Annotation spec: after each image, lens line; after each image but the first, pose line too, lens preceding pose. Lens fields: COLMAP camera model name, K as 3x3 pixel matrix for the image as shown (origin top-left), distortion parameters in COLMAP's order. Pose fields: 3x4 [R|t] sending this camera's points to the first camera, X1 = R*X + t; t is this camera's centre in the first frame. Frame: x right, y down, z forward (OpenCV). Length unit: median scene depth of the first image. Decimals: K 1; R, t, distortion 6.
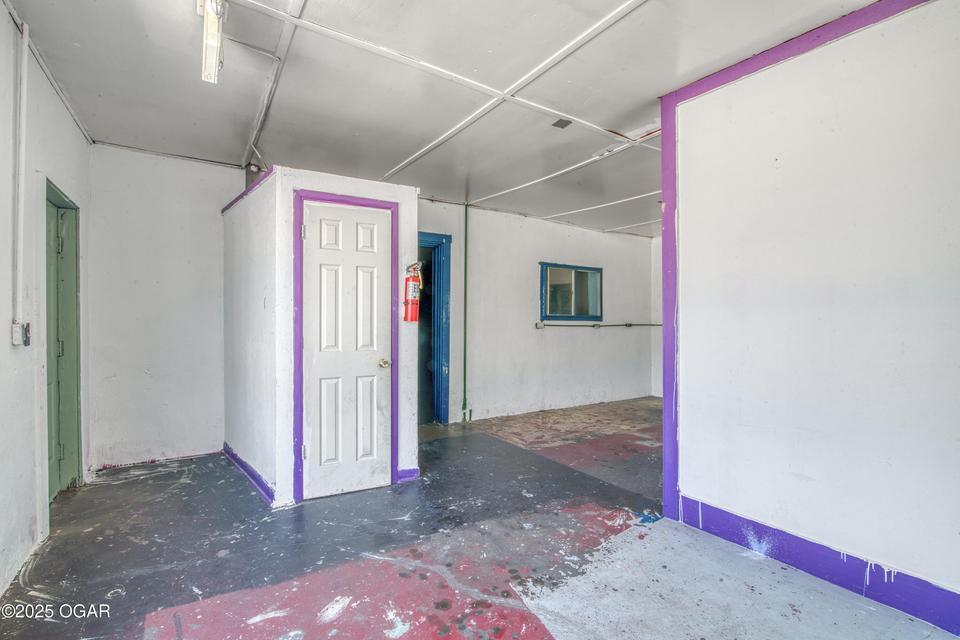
lens RADIAL K [[447.8, 0, 482.5], [0, 447.8, 322.6], [0, 0, 1]] dist [-0.016727, 0.000317]
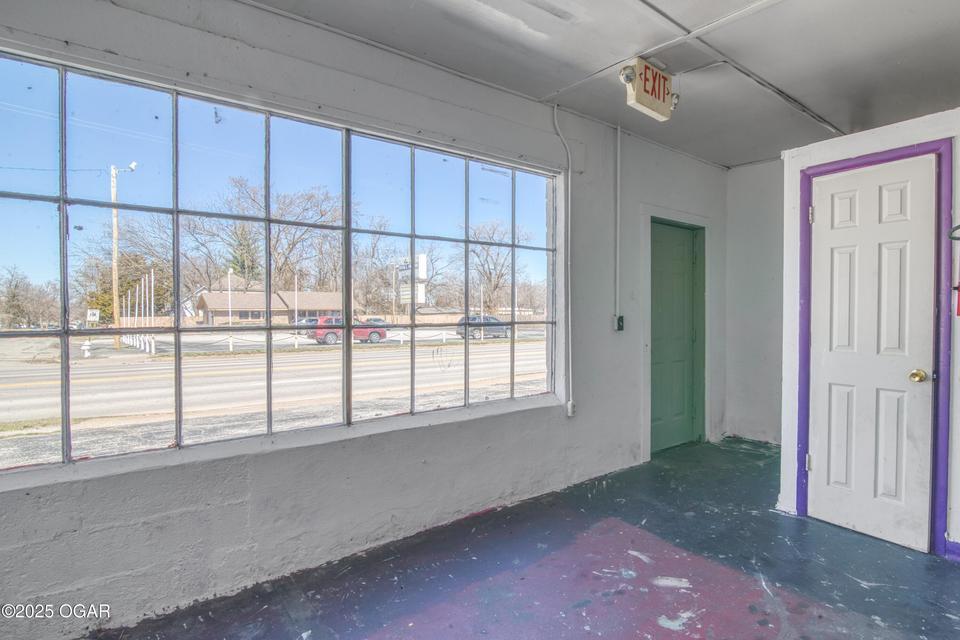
lens RADIAL K [[508.8, 0, 528.5], [0, 508.8, 321.9], [0, 0, 1]] dist [-0.001477, -0.000417]
pose [[0.135840, 0.016697, -0.990590, 0.596224], [-0.005433, 0.999855, 0.016108, -0.004020], [0.990716, 0.003194, 0.135911, 0.349369]]
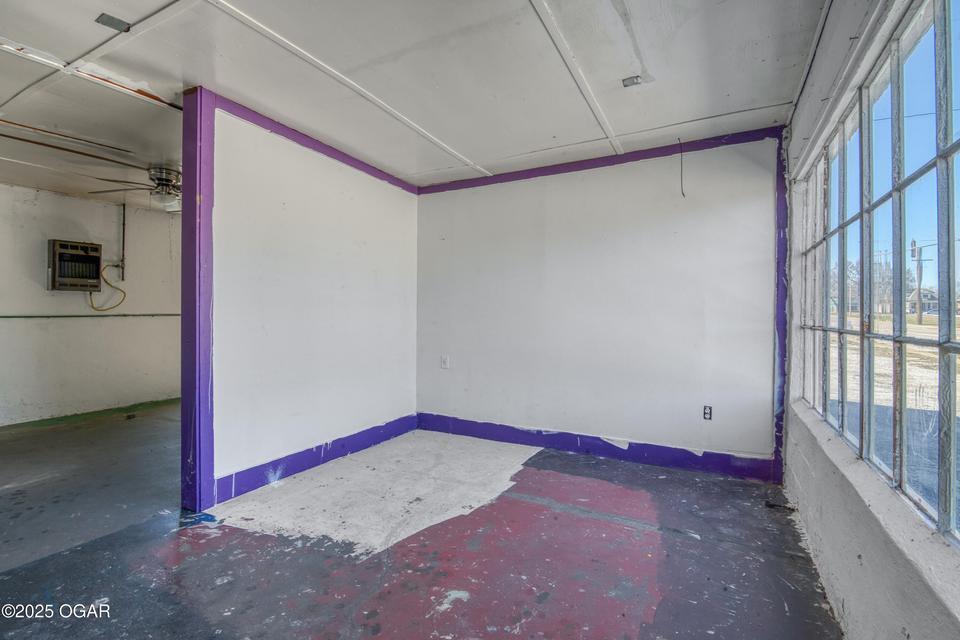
lens RADIAL K [[447.8, 0, 479.5], [0, 447.8, 314.0], [0, 0, 1]] dist [-0.016727, 0.000317]
pose [[-0.504195, -0.001094, 0.863589, -0.776563], [0.000180, 0.999999, 0.001372, -0.001871], [-0.863590, 0.000847, -0.504194, 1.005396]]
